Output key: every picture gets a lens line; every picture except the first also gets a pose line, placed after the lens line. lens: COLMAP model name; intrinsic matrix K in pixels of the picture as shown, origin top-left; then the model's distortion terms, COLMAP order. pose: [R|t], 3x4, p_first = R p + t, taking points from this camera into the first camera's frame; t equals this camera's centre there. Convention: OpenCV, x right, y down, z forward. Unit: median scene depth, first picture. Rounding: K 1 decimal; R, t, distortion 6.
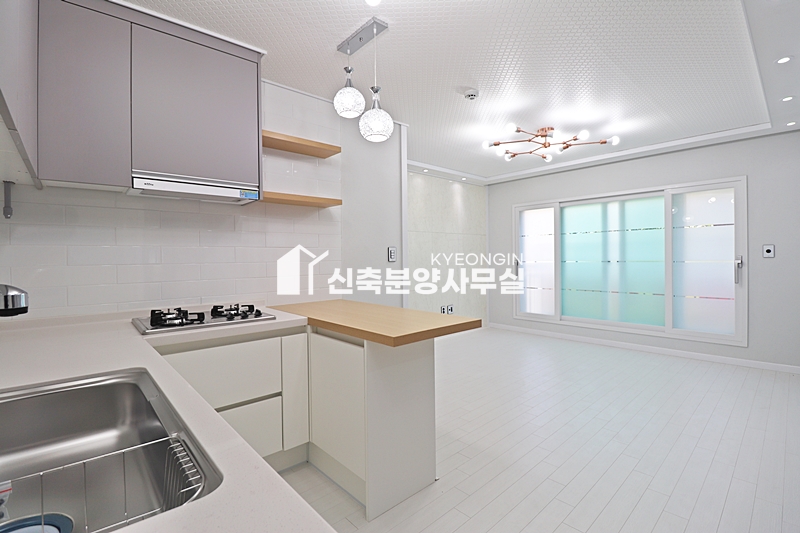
lens RADIAL K [[369.4, 0, 406.3], [0, 369.4, 262.4], [0, 0, 1]] dist [-0.002864, -0.010750]
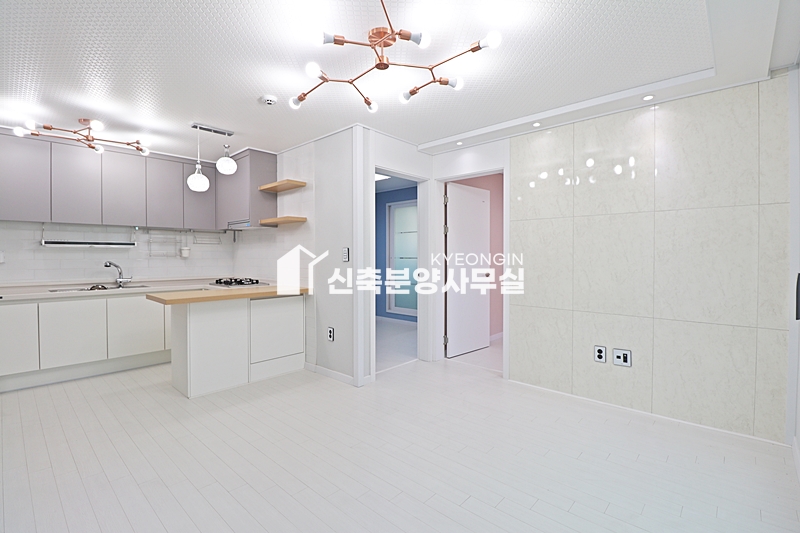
lens RADIAL K [[369.4, 0, 407.2], [0, 369.4, 260.8], [0, 0, 1]] dist [-0.002864, -0.010750]
pose [[0.083811, 0.024116, -0.996190, 0.790714], [-0.015792, 0.999614, 0.022870, -0.023494], [0.996357, 0.013815, 0.084159, 0.827908]]
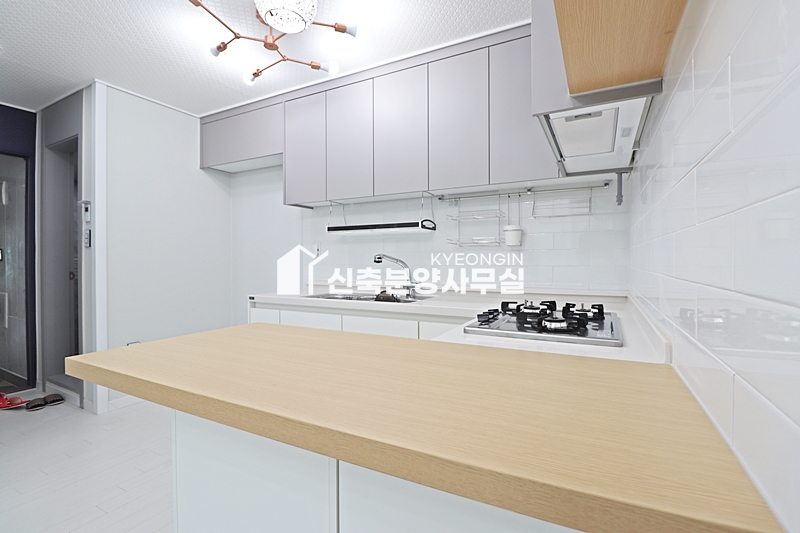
lens RADIAL K [[369.4, 0, 404.4], [0, 369.4, 263.3], [0, 0, 1]] dist [-0.002864, -0.010750]
pose [[-0.943268, 0.020136, -0.331421, -0.023080], [0.010637, 0.999480, 0.030450, 0.007540], [0.331862, 0.025197, -0.942991, 0.714978]]
